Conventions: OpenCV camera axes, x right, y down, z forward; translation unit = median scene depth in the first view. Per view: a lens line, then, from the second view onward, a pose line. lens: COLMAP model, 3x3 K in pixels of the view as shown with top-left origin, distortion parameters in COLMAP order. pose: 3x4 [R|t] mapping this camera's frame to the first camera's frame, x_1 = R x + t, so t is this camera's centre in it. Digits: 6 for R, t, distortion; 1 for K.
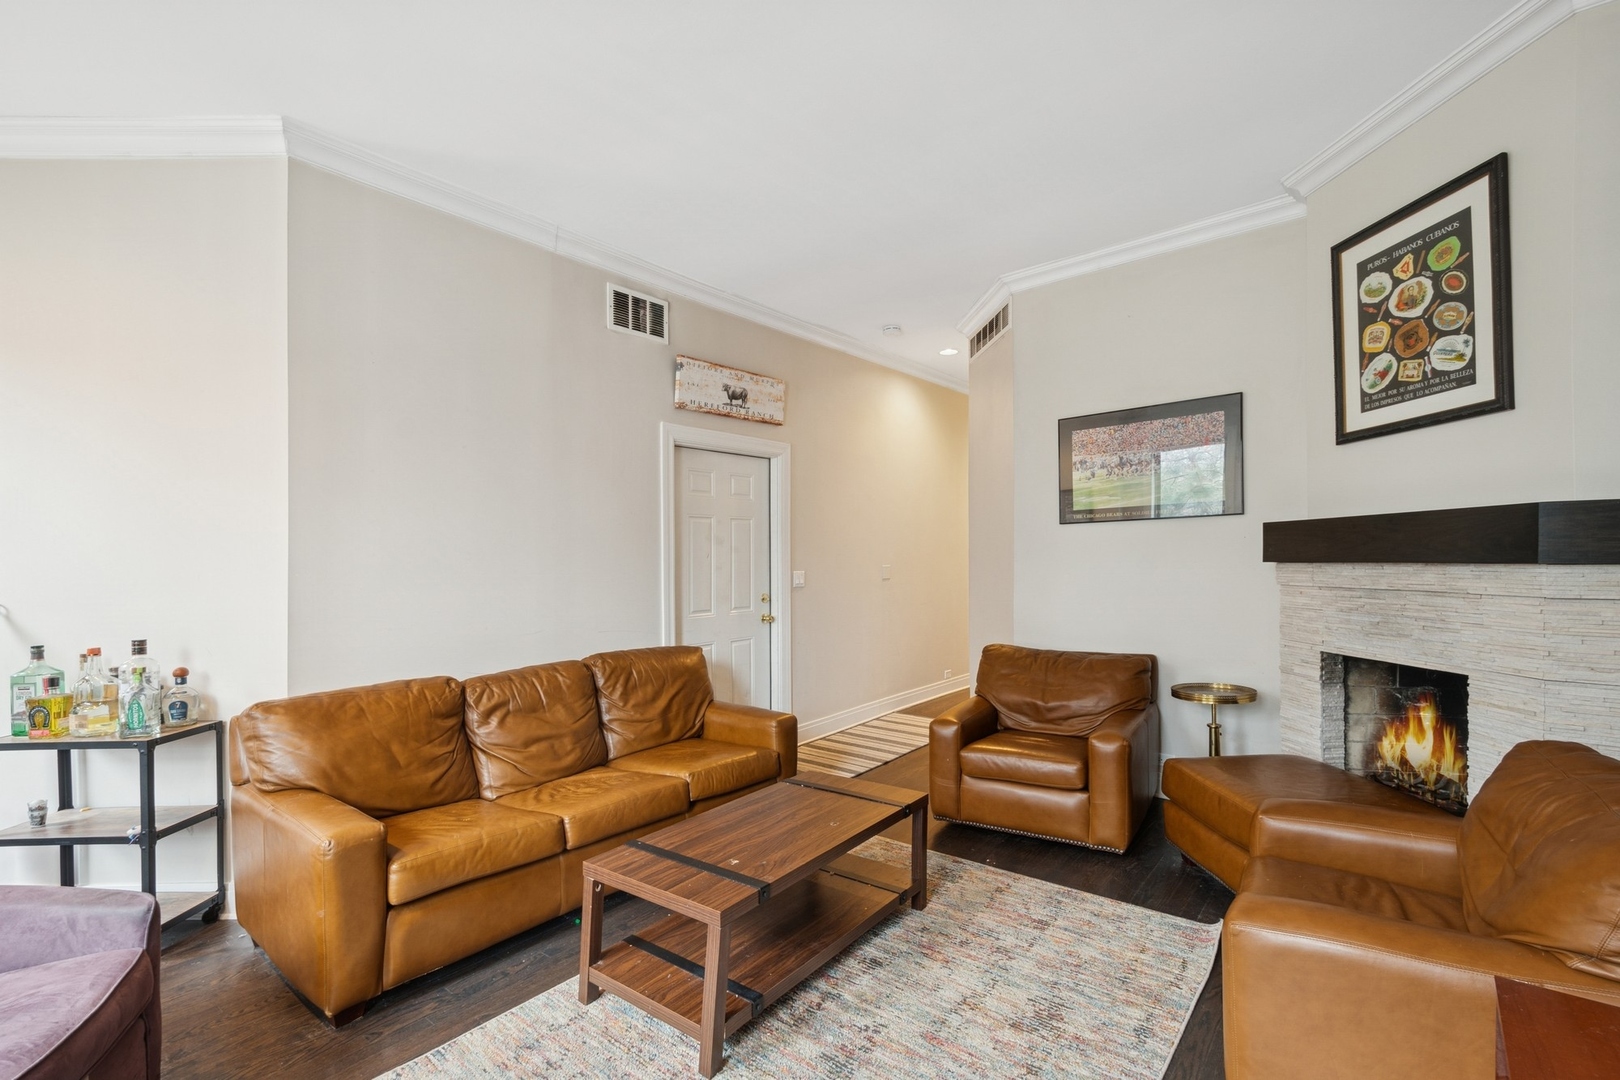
lens RADIAL K [[728.4, 0, 854.9], [0, 728.4, 543.1], [0, 0, 1]] dist [0.001406, -0.008009]
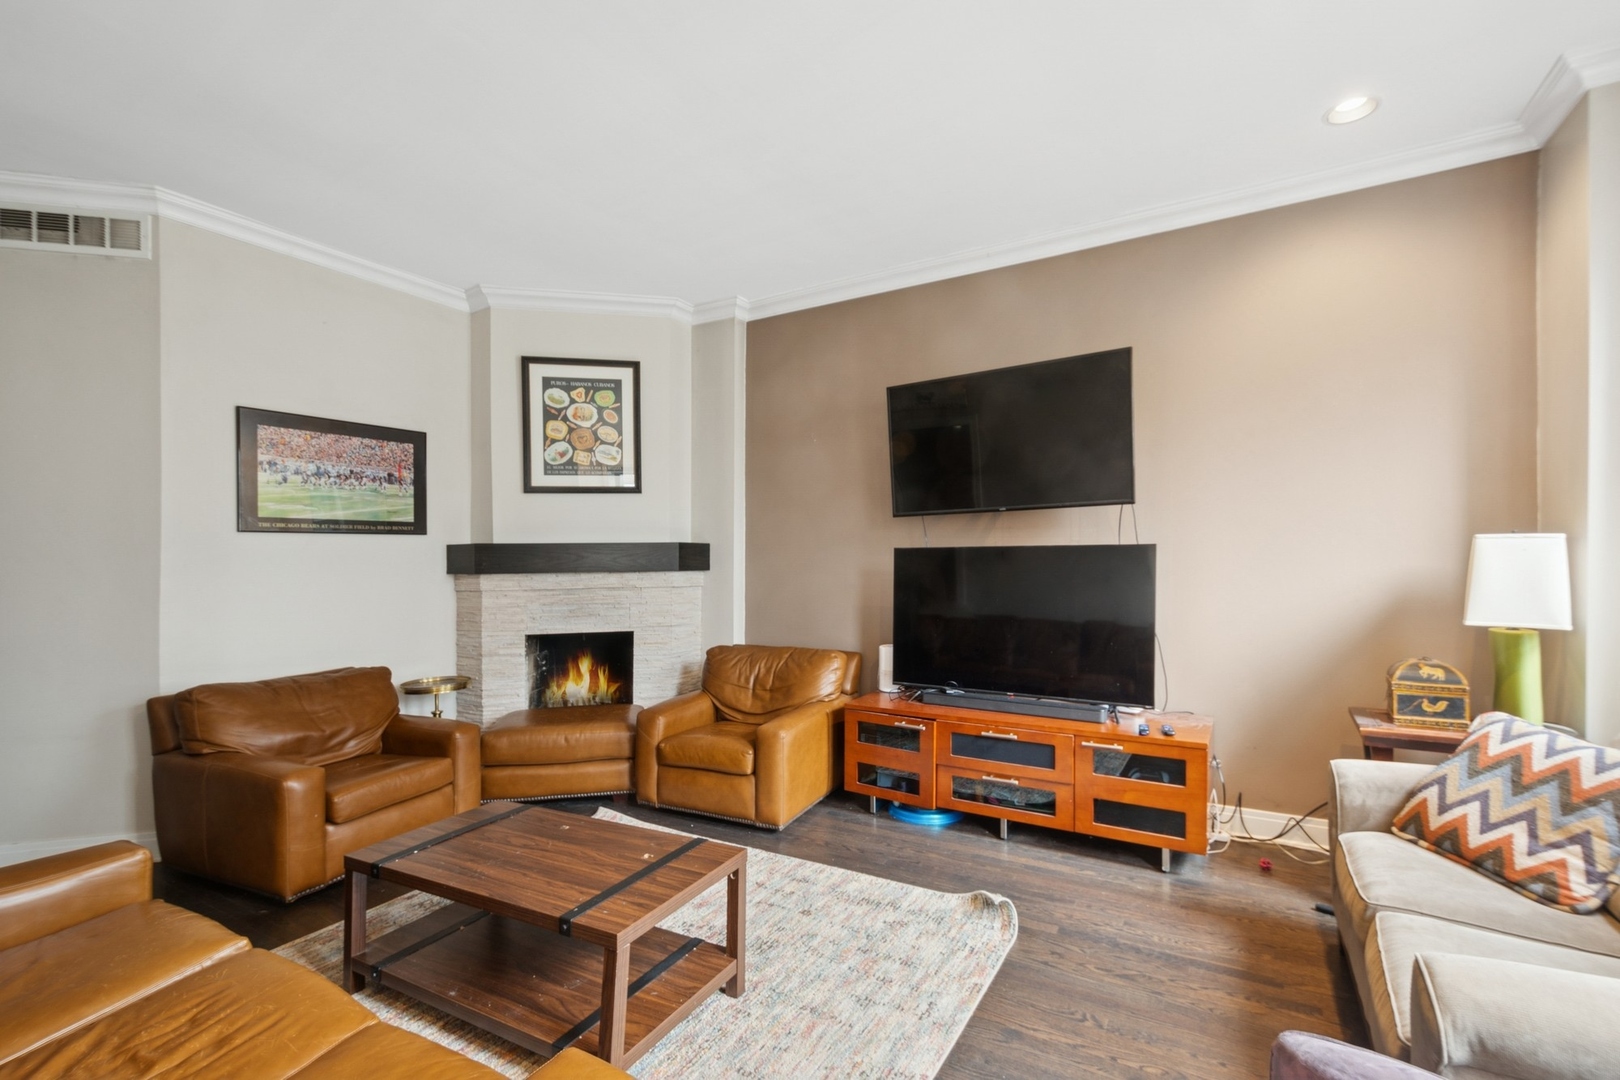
lens RADIAL K [[722.2, 0, 782.6], [0, 722.2, 557.4], [0, 0, 1]] dist [0.025110, -0.008019]
pose [[-0.100596, 0.024453, 0.994627, -0.896429], [-0.006606, 0.999659, -0.025245, 0.030200], [-0.994905, -0.009110, -0.100400, 0.675713]]
